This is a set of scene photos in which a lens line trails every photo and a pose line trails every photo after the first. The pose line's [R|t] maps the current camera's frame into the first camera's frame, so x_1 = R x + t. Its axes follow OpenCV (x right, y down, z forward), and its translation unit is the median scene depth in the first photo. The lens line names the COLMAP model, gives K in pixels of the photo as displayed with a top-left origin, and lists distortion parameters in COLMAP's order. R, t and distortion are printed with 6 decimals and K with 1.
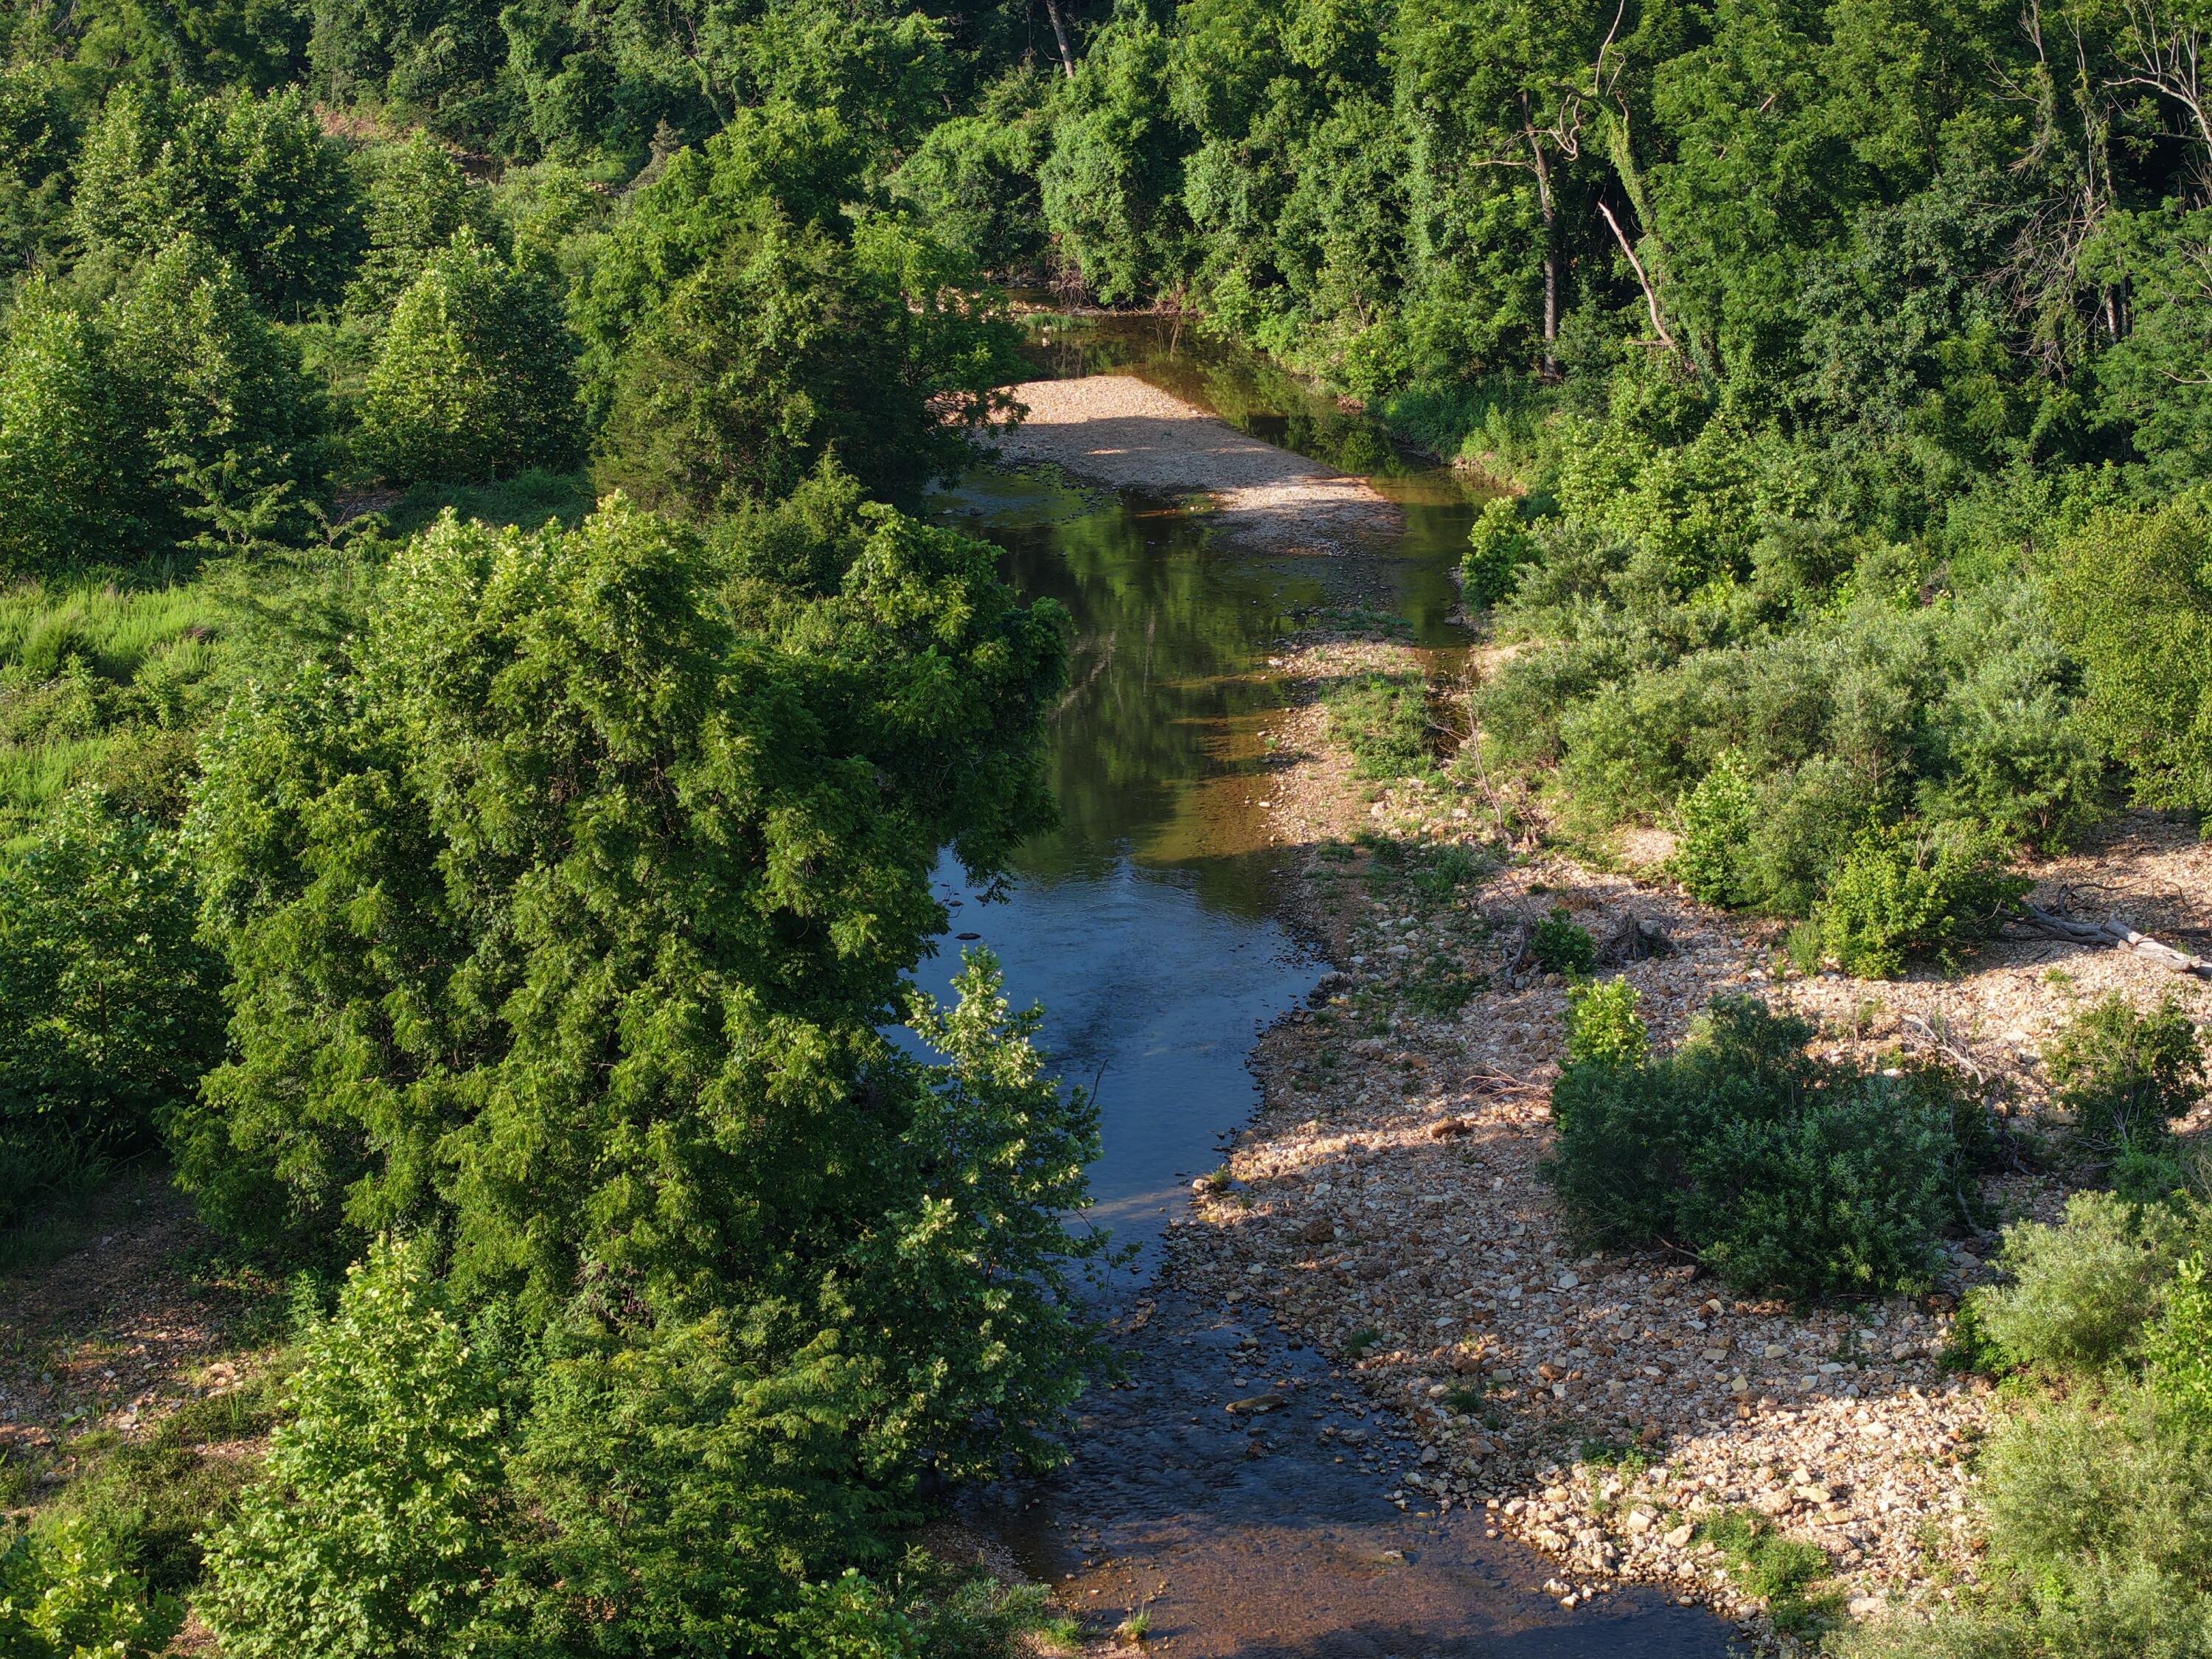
lens RADIAL K [[4650.7, 0, 1103.4], [0, 4650.7, 828.0], [0, 0, 1]] dist [-0.124267, 0.000000]
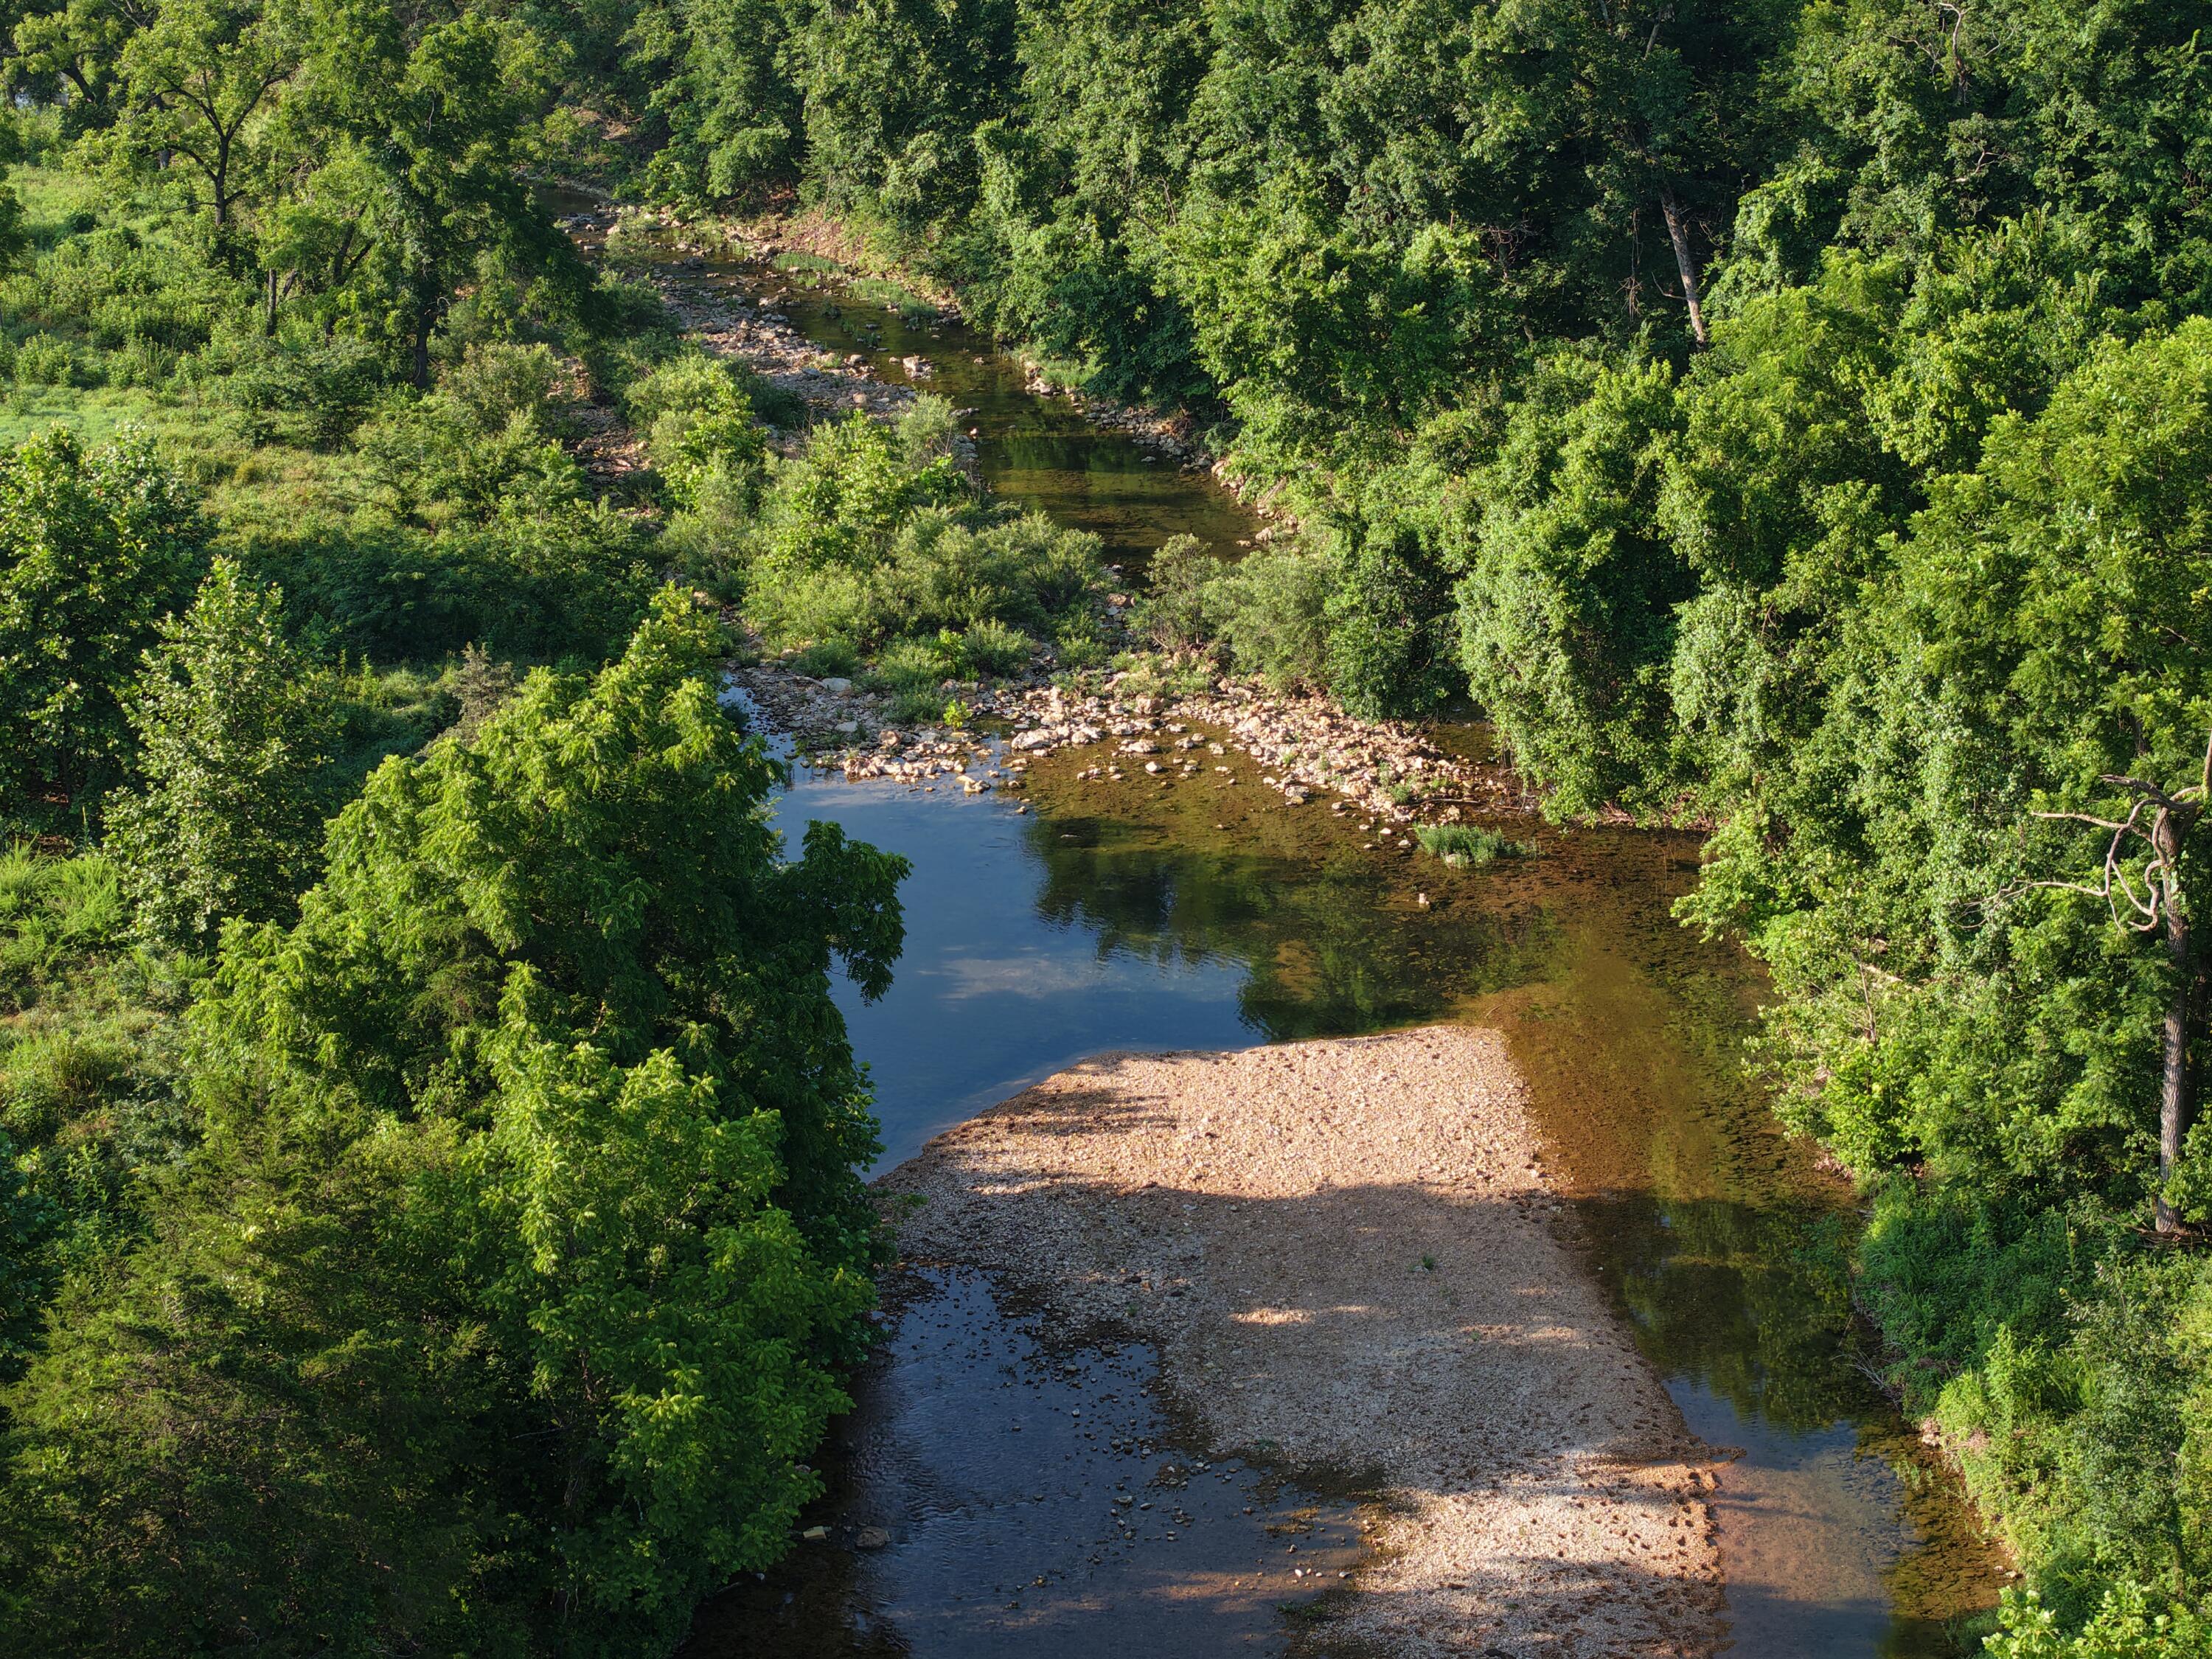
lens RADIAL K [[4650.7, 0, 1109.4], [0, 4650.7, 829.0], [0, 0, 1]] dist [-0.124267, 0.000000]
pose [[0.963392, 0.082517, -0.255083, 0.098640], [-0.072054, 0.996141, 0.050110, -0.141158], [0.258234, -0.029895, 0.965620, 0.430472]]
